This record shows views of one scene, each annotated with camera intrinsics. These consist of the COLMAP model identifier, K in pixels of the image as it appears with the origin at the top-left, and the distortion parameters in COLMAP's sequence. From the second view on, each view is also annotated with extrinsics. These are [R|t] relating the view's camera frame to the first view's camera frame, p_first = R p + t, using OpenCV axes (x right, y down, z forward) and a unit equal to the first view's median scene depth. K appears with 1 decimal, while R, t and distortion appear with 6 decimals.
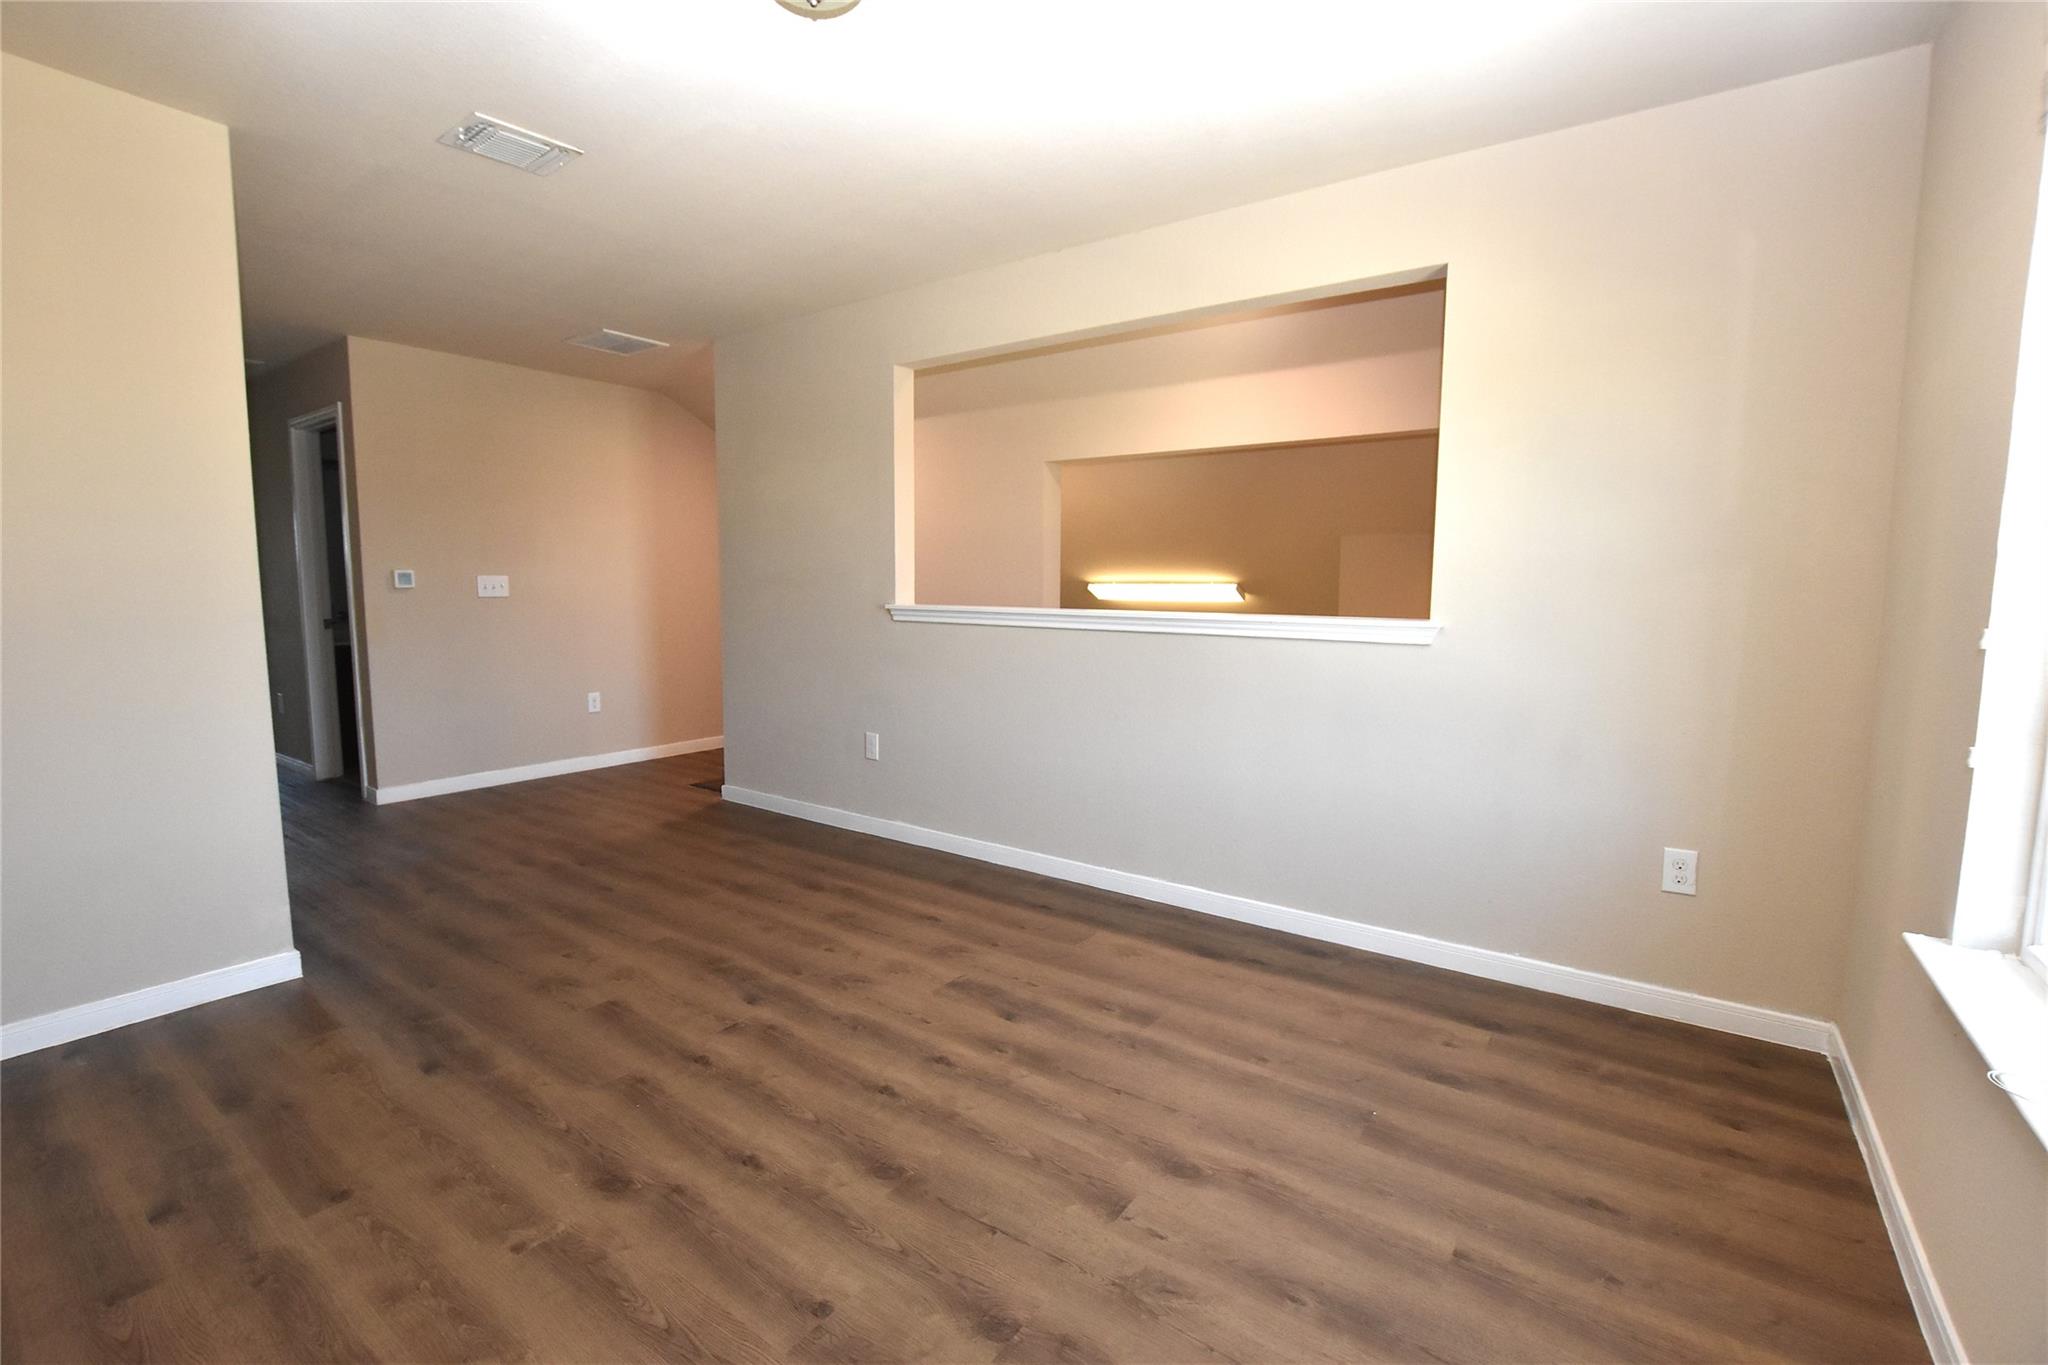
lens RADIAL K [[903.0, 0, 1027.0], [0, 903.0, 679.7], [0, 0, 1]] dist [-0.022606, 0.000007]
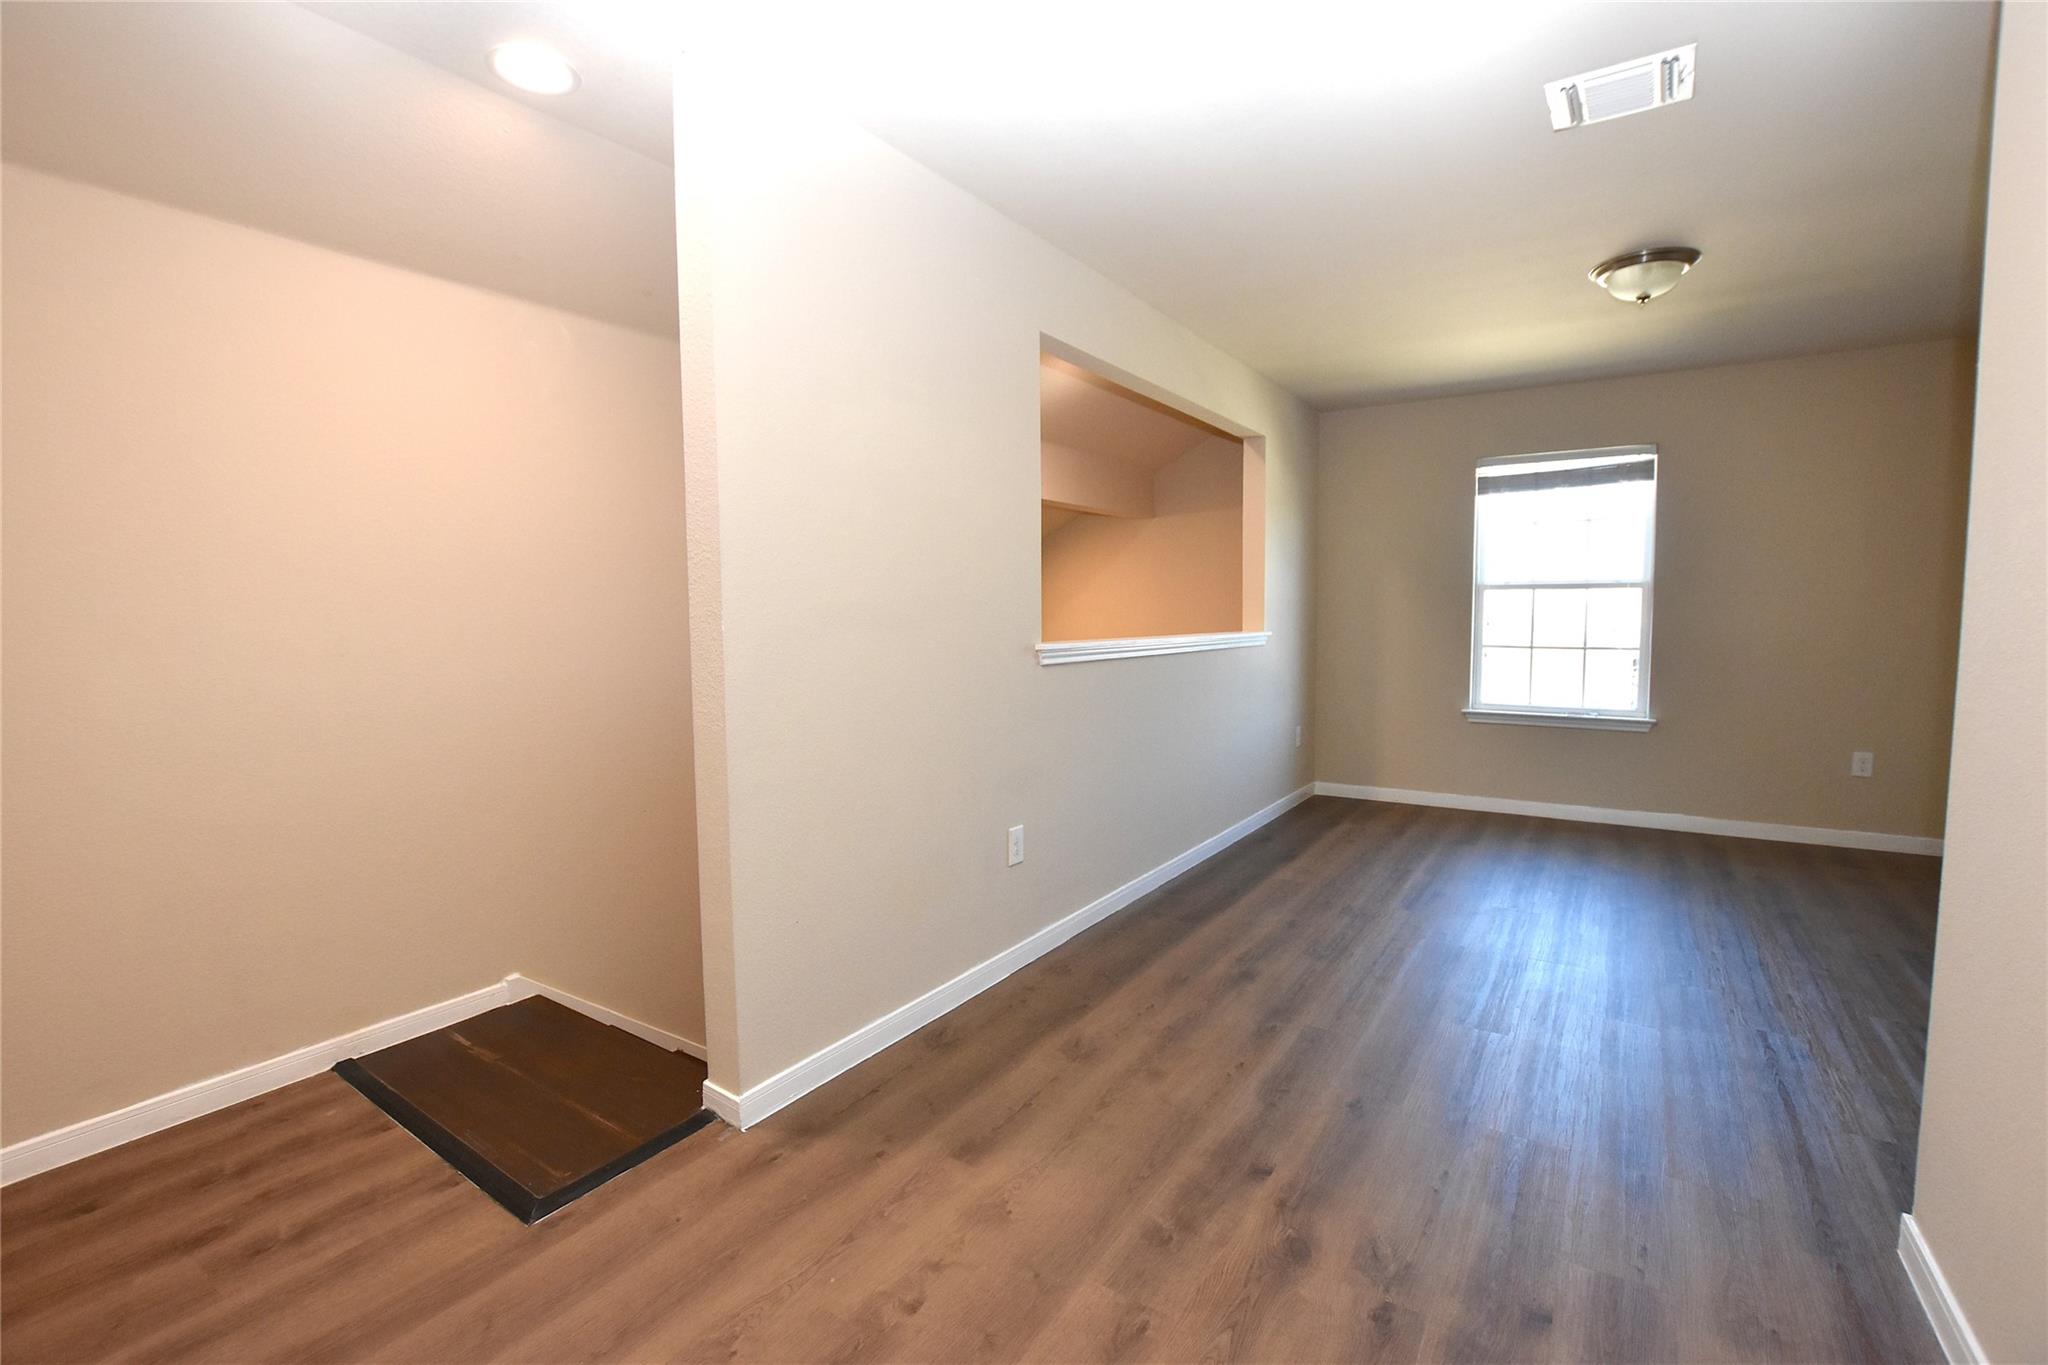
lens RADIAL K [[903.0, 0, 1027.0], [0, 903.0, 679.7], [0, 0, 1]] dist [-0.022606, 0.000007]
pose [[-0.036696, -0.081837, 0.995970, -1.025255], [0.113734, 0.989823, 0.085523, -0.136065], [-0.992833, 0.116414, -0.027015, 1.173569]]
